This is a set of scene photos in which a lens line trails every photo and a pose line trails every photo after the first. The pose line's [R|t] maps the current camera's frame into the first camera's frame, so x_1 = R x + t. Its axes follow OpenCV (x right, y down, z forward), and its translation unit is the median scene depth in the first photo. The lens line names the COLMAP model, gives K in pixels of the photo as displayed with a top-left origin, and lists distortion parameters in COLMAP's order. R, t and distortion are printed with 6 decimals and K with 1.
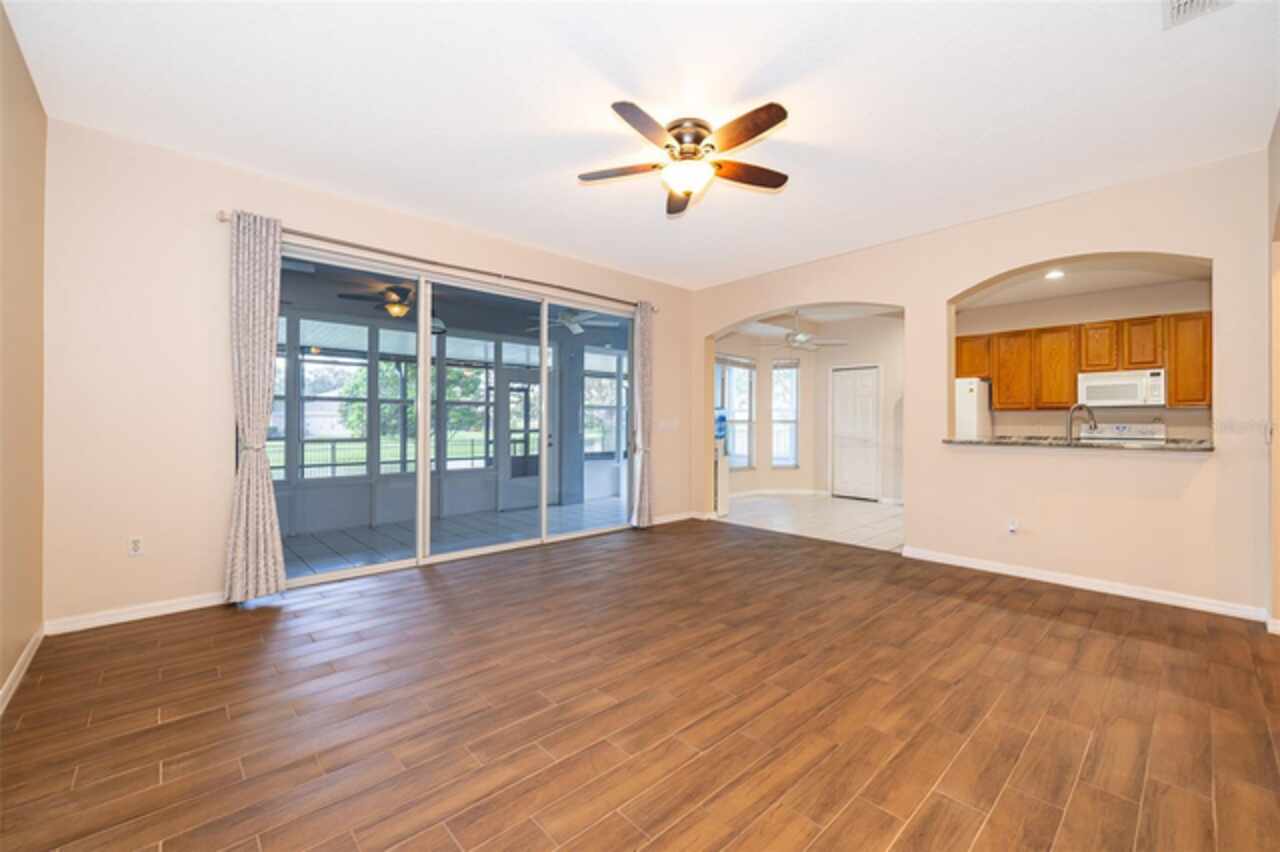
lens RADIAL K [[526.5, 0, 640.0], [0, 526.5, 426.0], [0, 0, 1]] dist [0.000895, 0.000109]
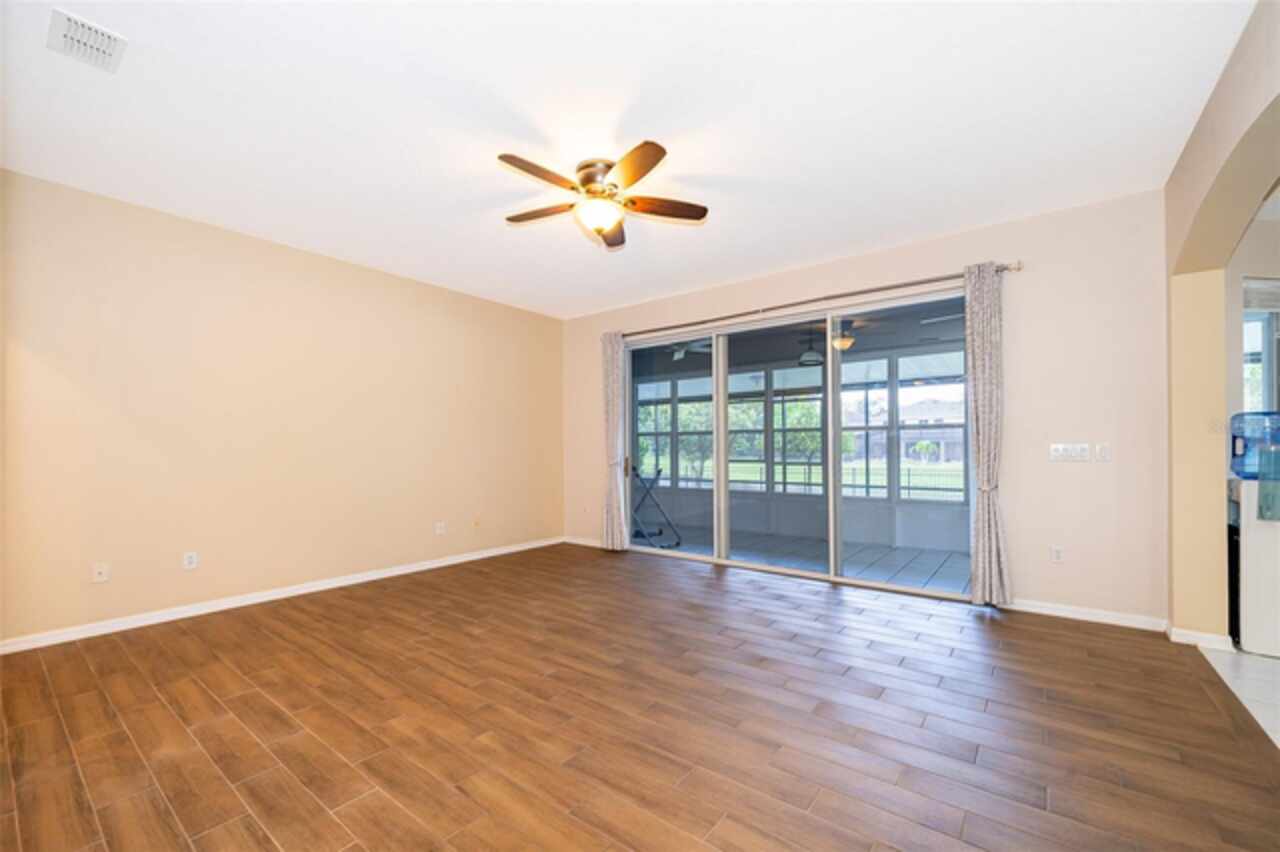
lens RADIAL K [[510.2, 0, 634.5], [0, 510.2, 445.8], [0, 0, 1]] dist [-0.000763, 0.000078]
pose [[0.161725, -0.011131, -0.986773, 1.022999], [-0.000790, 0.999935, -0.011409, -0.000287], [0.986835, 0.002625, 0.161706, 0.839130]]
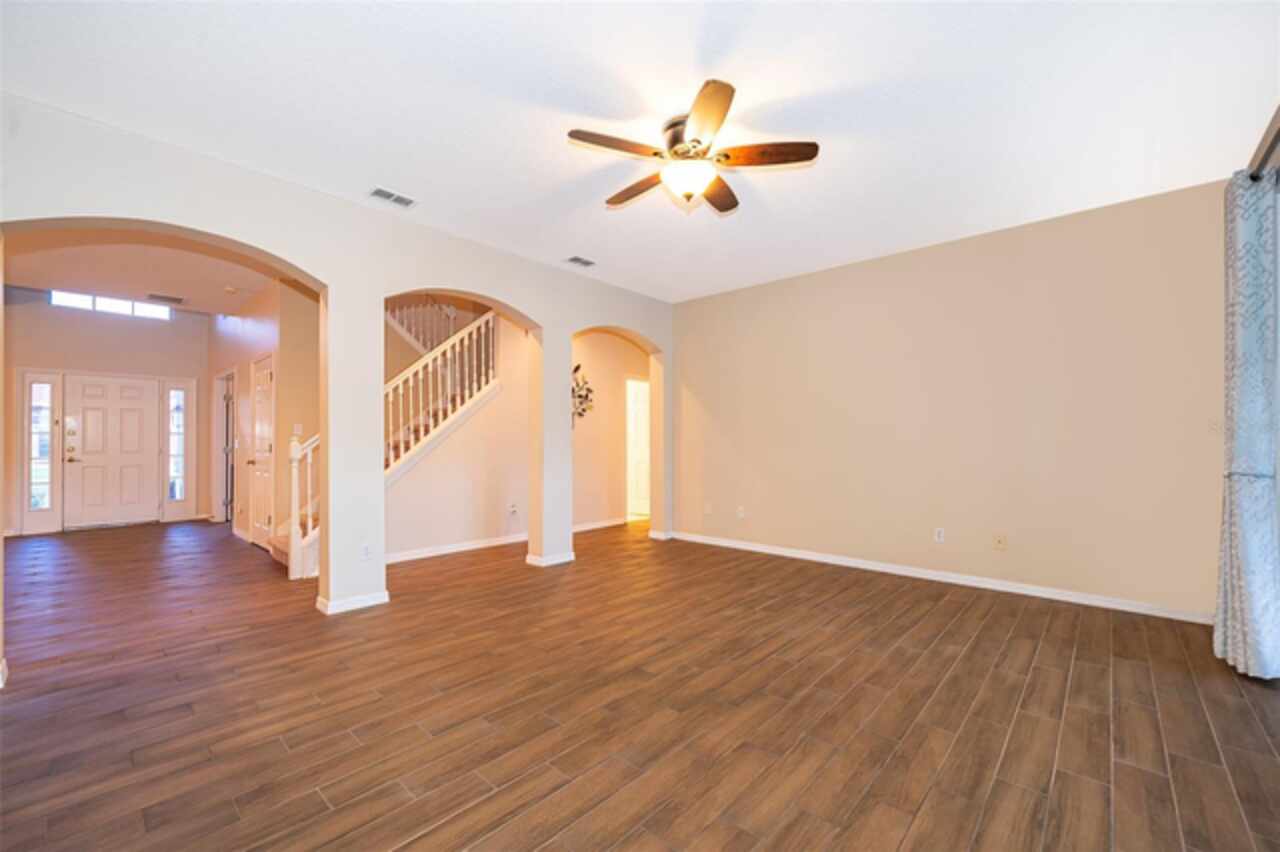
lens RADIAL K [[522.8, 0, 653.4], [0, 522.8, 438.2], [0, 0, 1]] dist [-0.001889, -0.000097]
pose [[-0.994735, -0.004804, -0.102369, 0.230351], [-0.005001, 0.999986, 0.001668, -0.011634], [0.102359, 0.002171, -0.994745, 1.784982]]
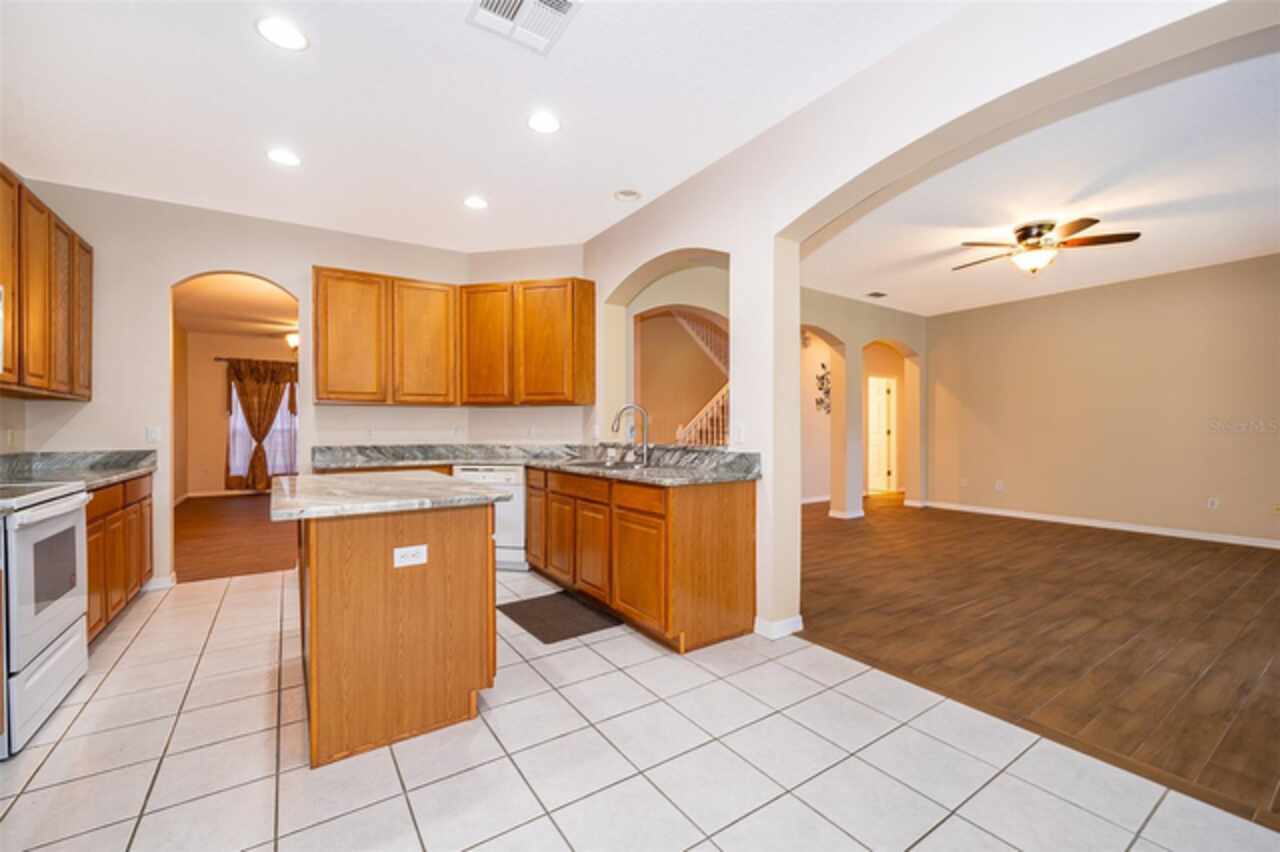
lens RADIAL K [[526.5, 0, 640.0], [0, 526.5, 426.0], [0, 0, 1]] dist [0.000895, 0.000109]
pose [[-0.987800, -0.002036, 0.155715, 0.870090], [-0.001868, 0.999998, 0.001223, -0.005694], [-0.155717, 0.000917, -0.987801, 2.430203]]
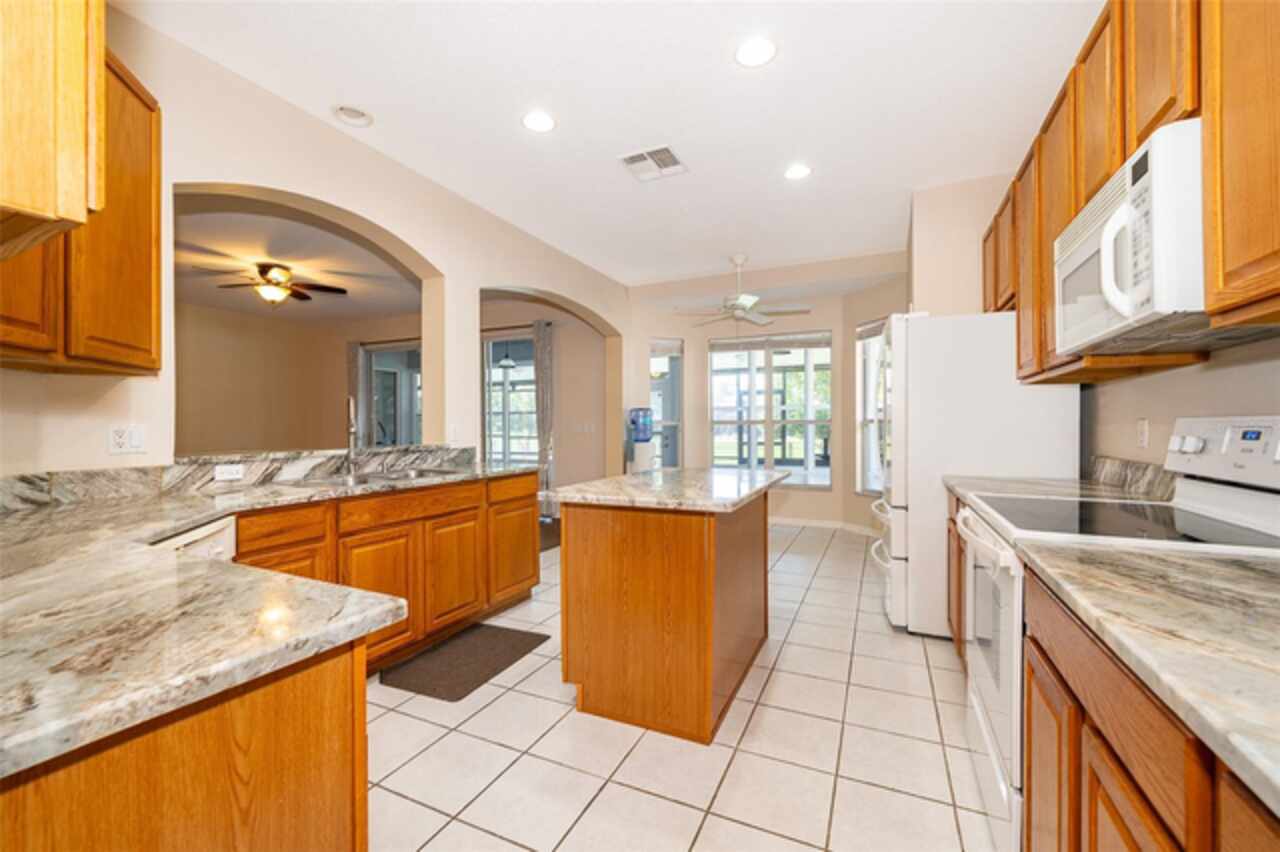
lens RADIAL K [[511.8, 0, 640.0], [0, 511.8, 426.0], [0, 0, 1]] dist [-0.049219, 0.000002]
pose [[0.379513, -0.005075, -0.925173, 2.015476], [0.001338, 0.999987, -0.004936, 0.000694], [0.925186, 0.000635, 0.379515, 1.409040]]
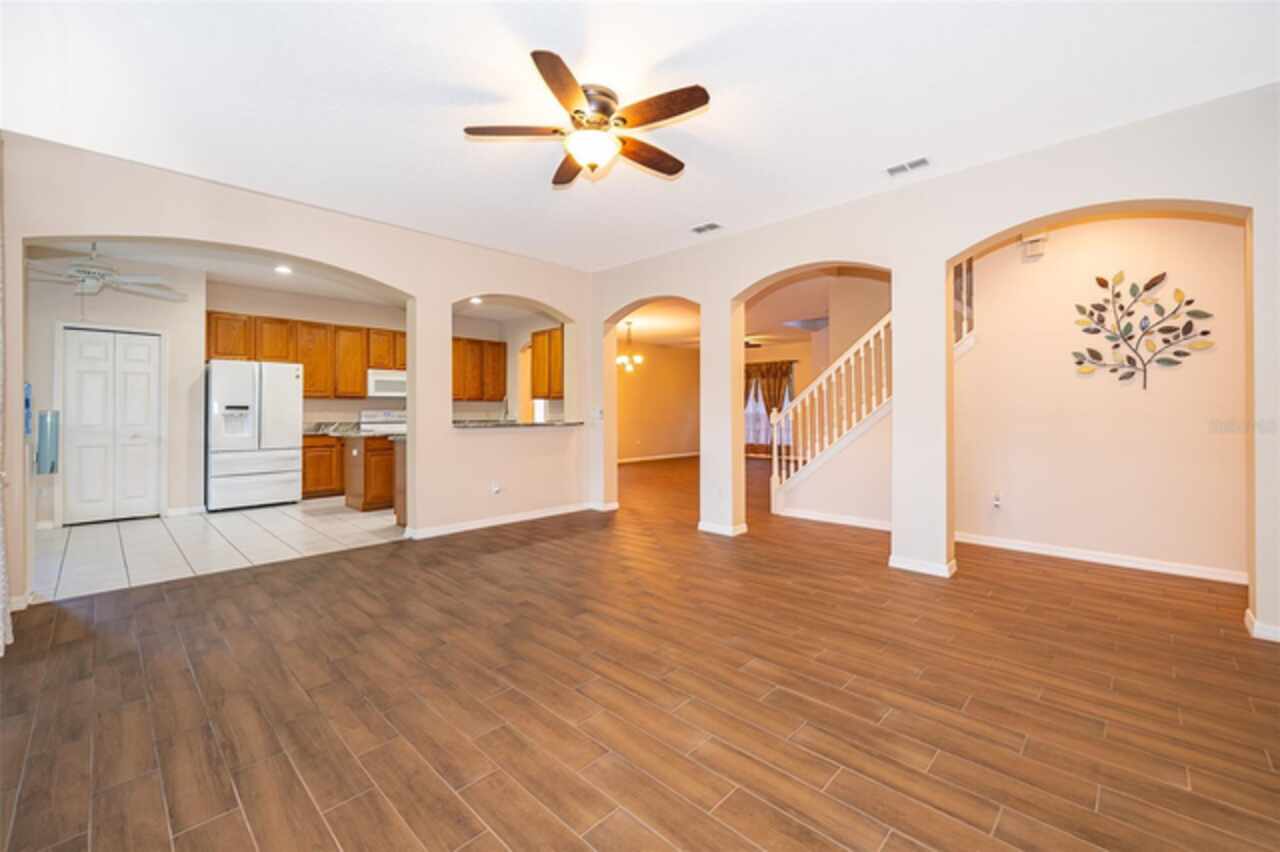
lens RADIAL K [[518.6, 0, 638.2], [0, 518.6, 412.1], [0, 0, 1]] dist [-0.002354, -0.000075]
pose [[-0.059094, -0.007180, 0.998227, -0.780006], [0.007896, 0.999939, 0.007660, -0.009643], [-0.998221, 0.008334, -0.059033, 0.904977]]
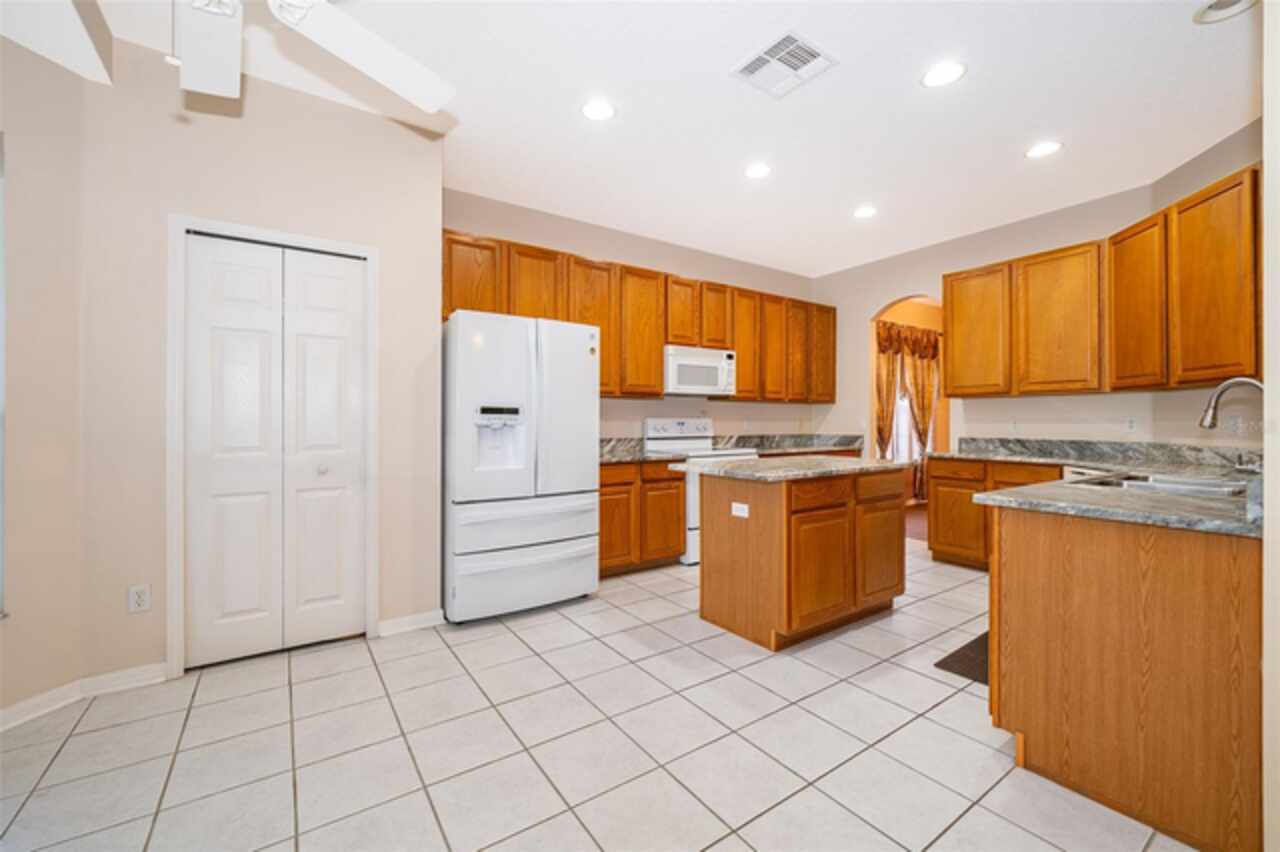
lens RADIAL K [[517.6, 0, 641.8], [0, 517.6, 418.9], [0, 0, 1]] dist [-0.000228, -0.000022]
pose [[0.137306, -0.002154, 0.990526, 0.312430], [0.004933, 0.999987, 0.001491, -0.008179], [-0.990516, 0.004681, 0.137315, 1.876006]]
